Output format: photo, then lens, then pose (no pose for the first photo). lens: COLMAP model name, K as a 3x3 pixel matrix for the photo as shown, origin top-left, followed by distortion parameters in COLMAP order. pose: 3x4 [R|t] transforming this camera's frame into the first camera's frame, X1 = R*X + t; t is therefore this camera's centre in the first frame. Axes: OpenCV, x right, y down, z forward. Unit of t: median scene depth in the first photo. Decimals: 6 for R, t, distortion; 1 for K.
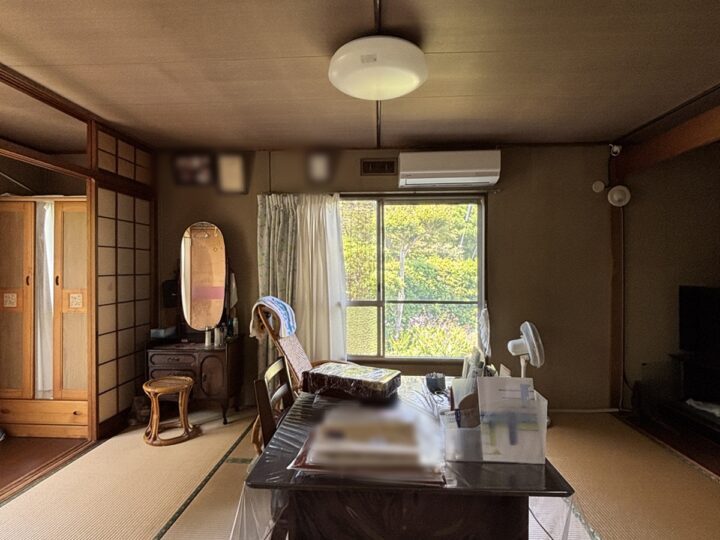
lens RADIAL K [[392.9, 0, 361.9], [0, 392.9, 268.1], [0, 0, 1]] dist [0.007532, -0.000869]
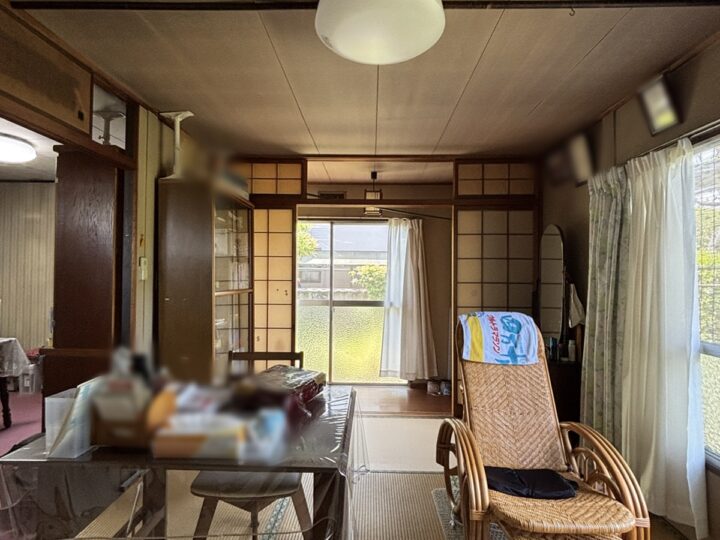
lens RADIAL K [[392.9, 0, 360.1], [0, 392.9, 274.5], [0, 0, 1]] dist [0.007532, -0.000869]
pose [[0.034677, -0.000701, -0.999398, 0.461388], [-0.008759, 0.999961, -0.001005, -0.002013], [0.999360, 0.008789, 0.034670, 0.548694]]
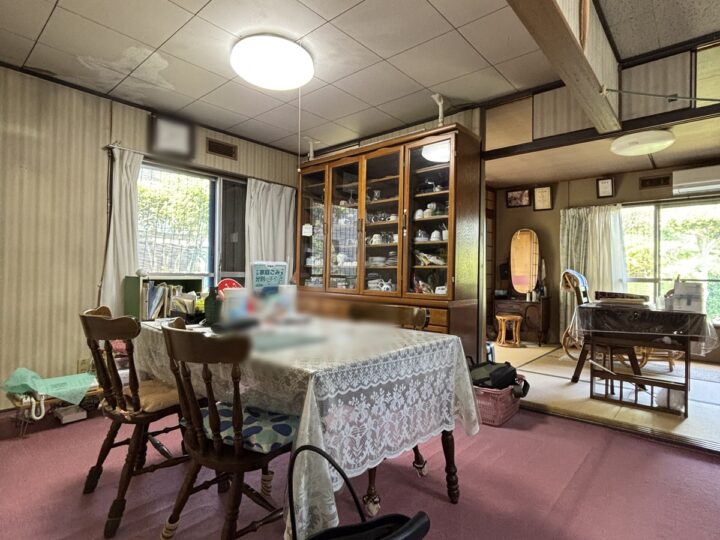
lens RADIAL K [[392.9, 0, 366.4], [0, 392.9, 271.8], [0, 0, 1]] dist [0.007532, -0.000869]
pose [[0.790955, 0.007915, -0.611823, 0.092431], [-0.012951, 0.999909, -0.003806, 0.082885], [0.611737, 0.010934, 0.790986, -0.750347]]
